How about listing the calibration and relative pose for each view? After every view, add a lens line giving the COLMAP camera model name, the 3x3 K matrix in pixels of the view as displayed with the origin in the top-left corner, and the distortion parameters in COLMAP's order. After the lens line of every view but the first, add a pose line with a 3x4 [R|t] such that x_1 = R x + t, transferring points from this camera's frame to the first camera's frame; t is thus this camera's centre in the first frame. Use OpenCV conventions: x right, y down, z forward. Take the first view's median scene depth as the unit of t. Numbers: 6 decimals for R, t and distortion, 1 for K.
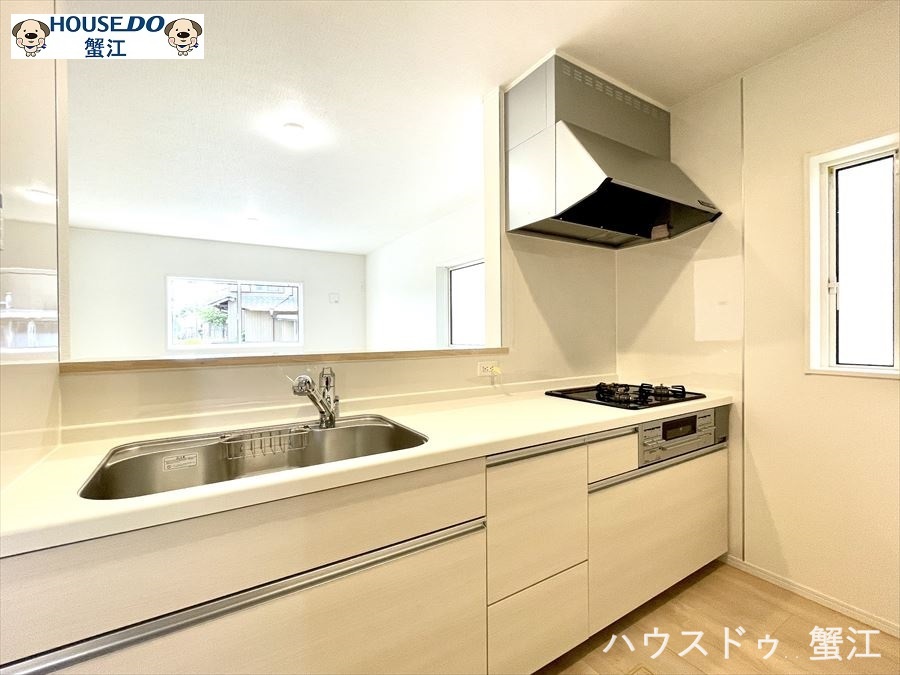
lens RADIAL K [[399.3, 0, 425.9], [0, 399.3, 339.3], [0, 0, 1]] dist [0.002220, -0.000278]
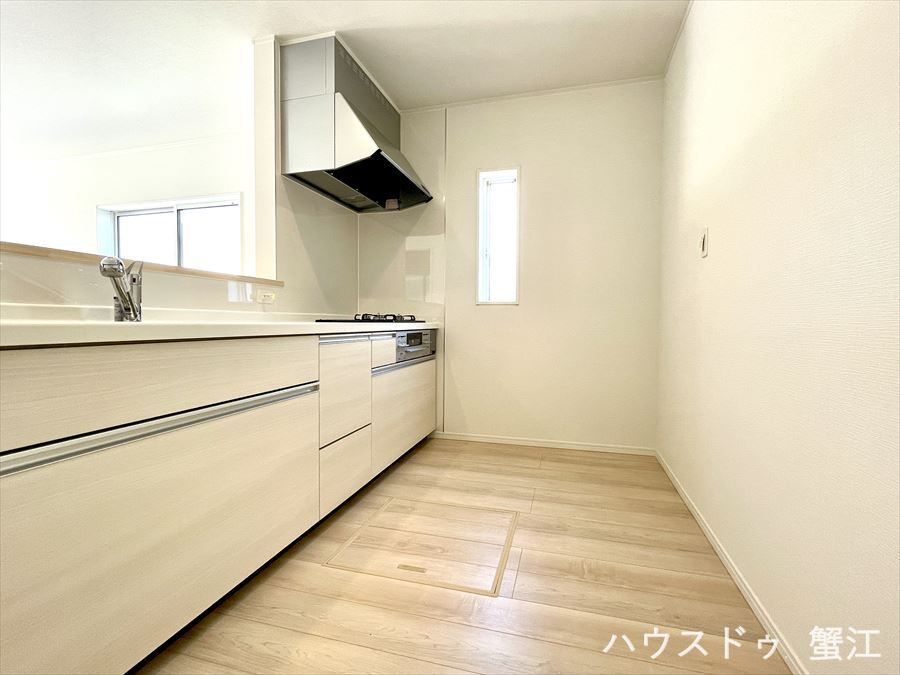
lens RADIAL K [[454.2, 0, 450.0], [0, 454.2, 337.5], [0, 0, 1]] dist [-0.003272, -0.000561]
pose [[0.722776, -0.002169, 0.691079, -0.359152], [-0.010072, 0.999856, 0.013672, 0.171476], [-0.691009, -0.016842, 0.722650, -0.239424]]
